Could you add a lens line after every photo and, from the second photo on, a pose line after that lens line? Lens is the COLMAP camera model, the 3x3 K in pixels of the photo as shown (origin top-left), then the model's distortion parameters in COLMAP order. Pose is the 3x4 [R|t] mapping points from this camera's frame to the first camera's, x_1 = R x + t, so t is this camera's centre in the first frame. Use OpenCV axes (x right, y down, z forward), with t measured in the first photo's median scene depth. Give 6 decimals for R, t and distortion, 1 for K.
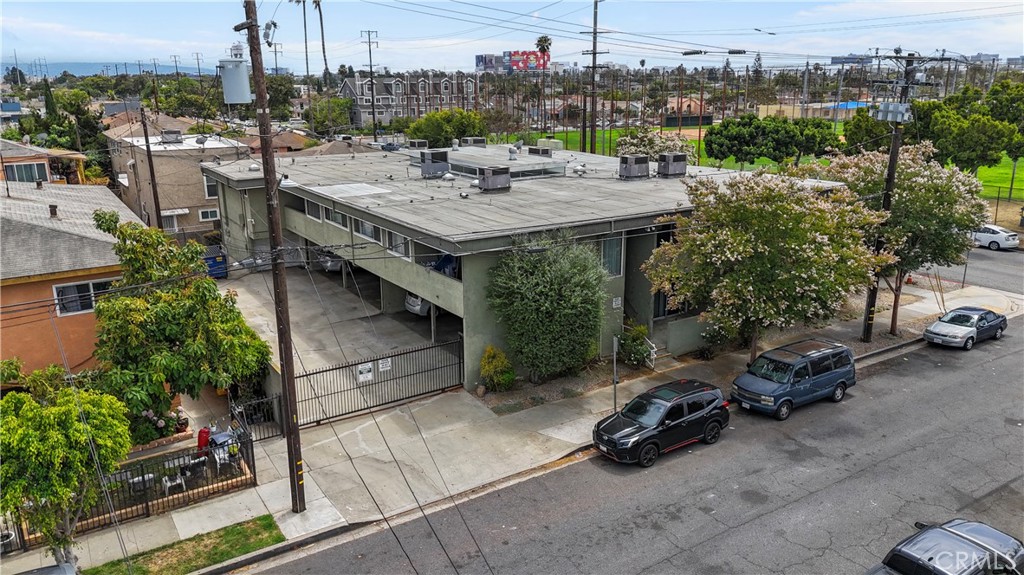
lens RADIAL K [[754.8, 0, 512.3], [0, 754.8, 286.8], [0, 0, 1]] dist [0.052114, -0.055644]
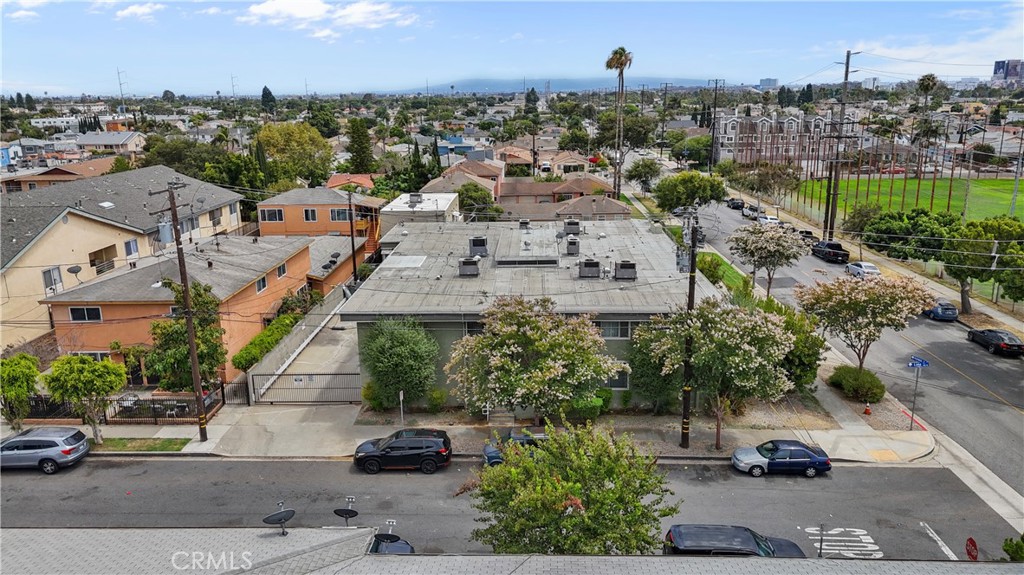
lens RADIAL K [[754.8, 0, 512.3], [0, 754.8, 286.8], [0, 0, 1]] dist [0.052114, -0.055644]
pose [[0.817017, 0.139146, -0.559573, 1.082368], [-0.144767, 0.988863, 0.034525, -0.216957], [0.558145, 0.052800, 0.828062, -0.158211]]
